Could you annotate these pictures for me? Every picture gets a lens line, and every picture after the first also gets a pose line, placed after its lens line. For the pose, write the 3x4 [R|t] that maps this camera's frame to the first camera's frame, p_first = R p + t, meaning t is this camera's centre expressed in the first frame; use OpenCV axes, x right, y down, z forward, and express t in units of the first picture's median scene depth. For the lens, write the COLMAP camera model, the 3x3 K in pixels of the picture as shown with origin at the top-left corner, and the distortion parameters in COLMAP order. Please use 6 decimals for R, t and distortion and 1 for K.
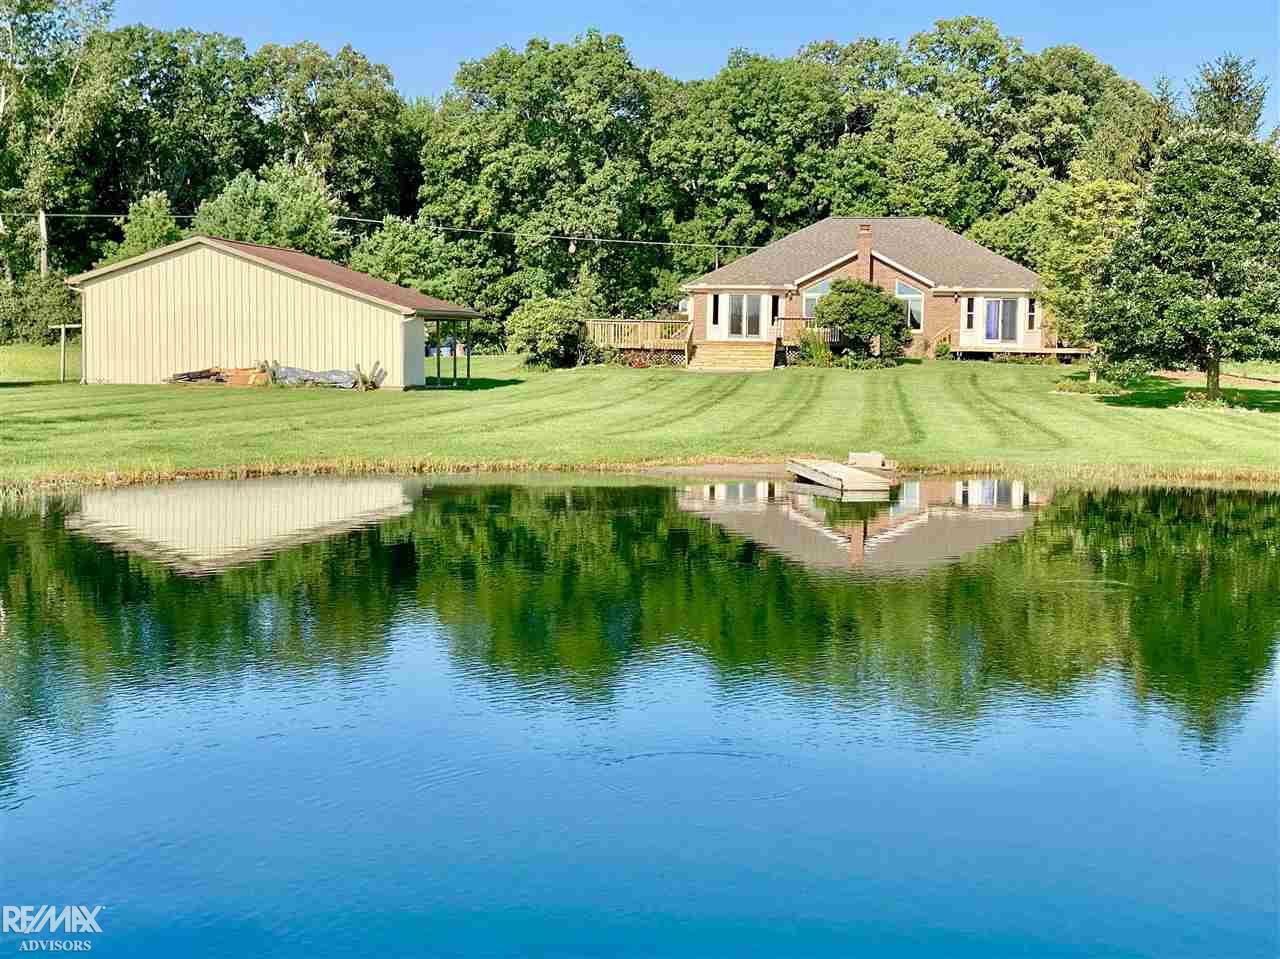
lens RADIAL K [[1932.6, 0, 640.0], [0, 1932.6, 479.5], [0, 0, 1]] dist [0.007051, 0.010124]
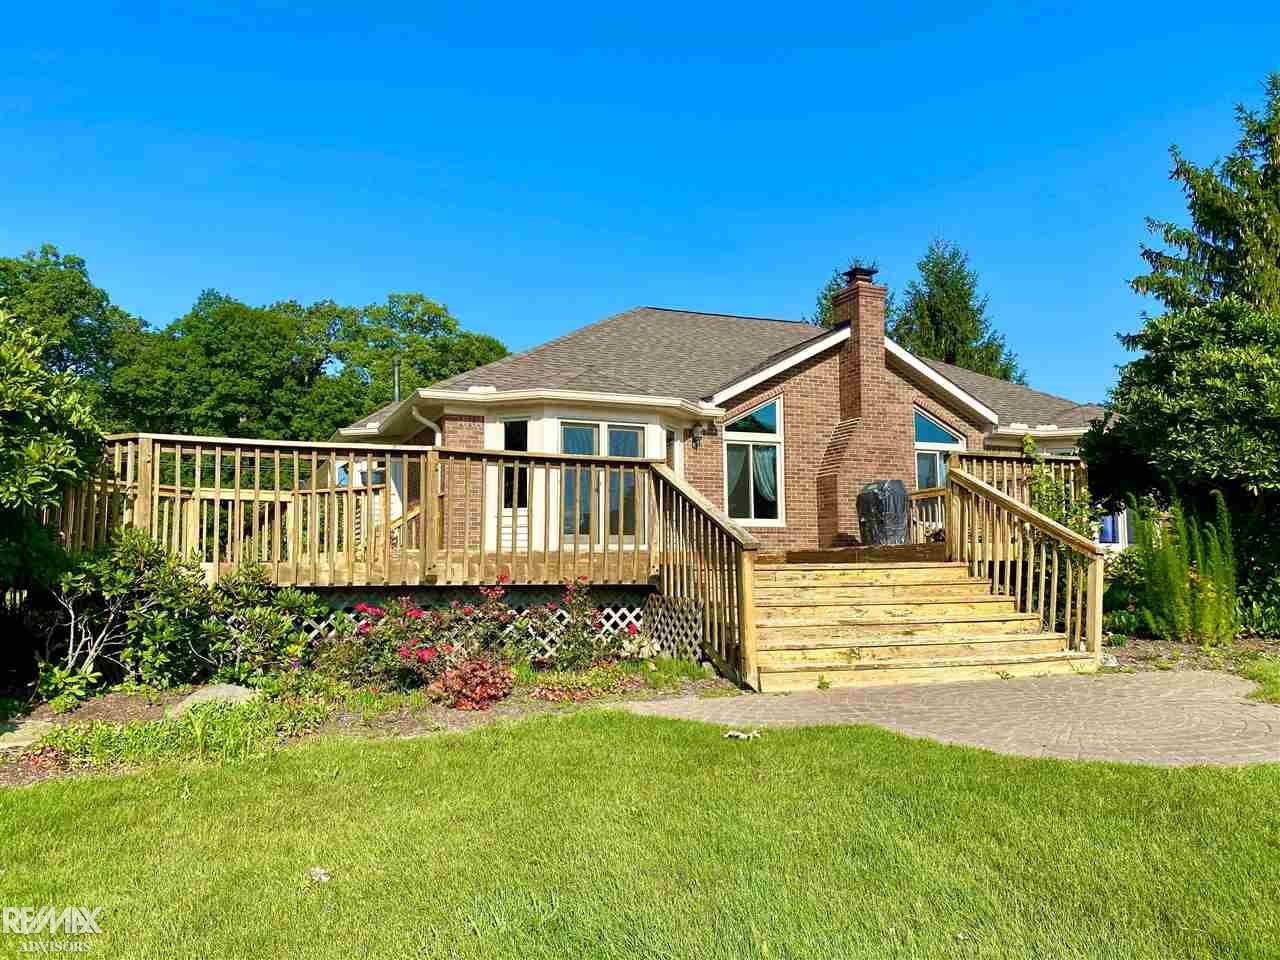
lens RADIAL K [[981.5, 0, 639.6], [0, 981.5, 518.9], [0, 0, 1]] dist [0.004879, 0.001018]
pose [[0.863435, 0.010720, 0.504347, -0.015763], [0.050343, 0.992952, -0.107292, -0.031484], [-0.501942, 0.118030, 0.856810, 0.454003]]
